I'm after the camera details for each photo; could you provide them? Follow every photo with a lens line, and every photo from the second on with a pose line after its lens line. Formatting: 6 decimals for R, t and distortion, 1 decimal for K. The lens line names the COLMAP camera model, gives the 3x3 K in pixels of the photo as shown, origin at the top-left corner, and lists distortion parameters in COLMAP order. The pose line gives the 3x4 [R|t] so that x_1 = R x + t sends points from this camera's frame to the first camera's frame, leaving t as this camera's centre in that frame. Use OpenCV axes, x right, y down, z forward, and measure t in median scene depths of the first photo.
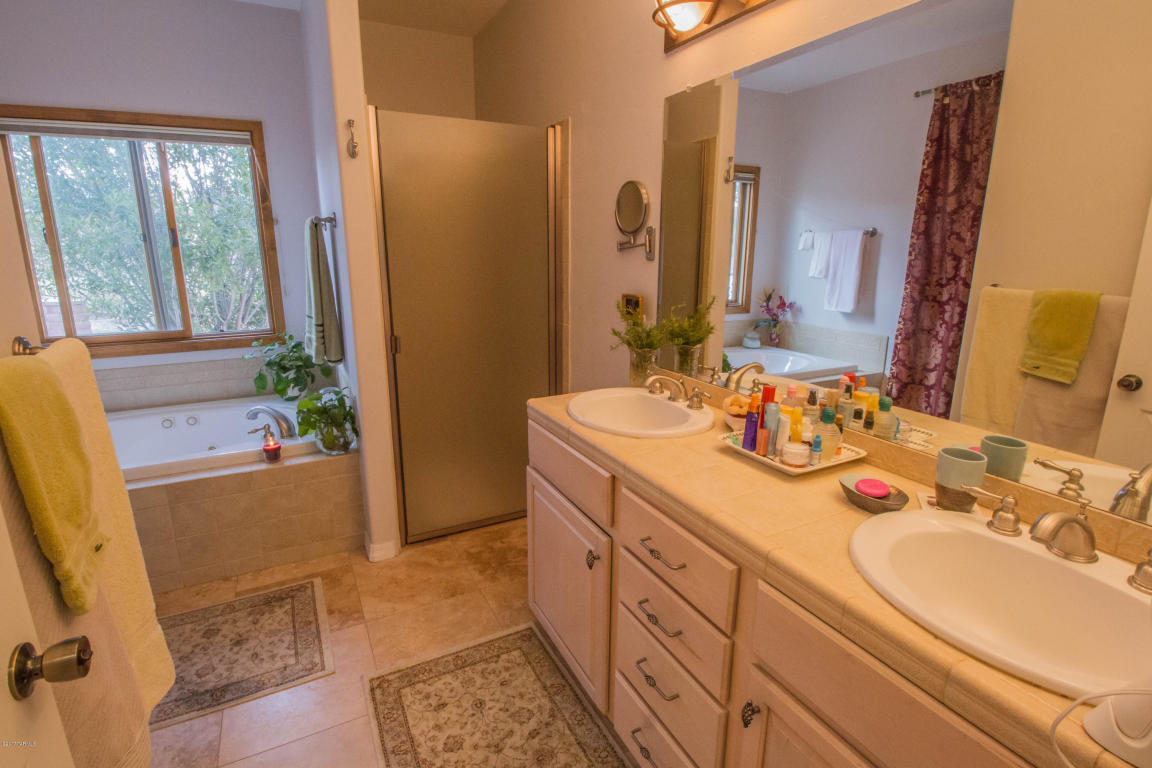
lens RADIAL K [[549.3, 0, 571.4], [0, 549.3, 375.2], [0, 0, 1]] dist [-0.003023, -0.010828]
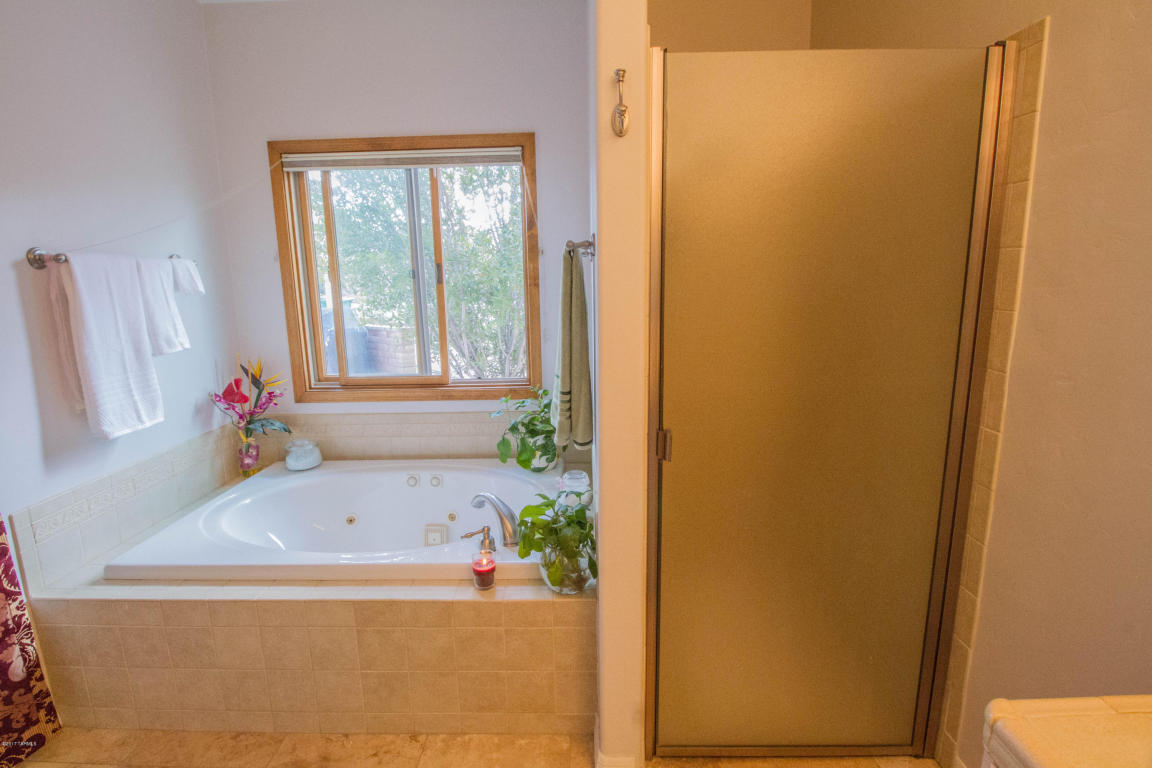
lens RADIAL K [[549.3, 0, 581.0], [0, 549.3, 380.2], [0, 0, 1]] dist [-0.003023, -0.010828]
pose [[0.887215, 0.069959, -0.456021, -0.117219], [-0.088933, 0.995832, -0.020252, -0.094753], [0.452703, 0.058524, 0.889739, 0.373531]]
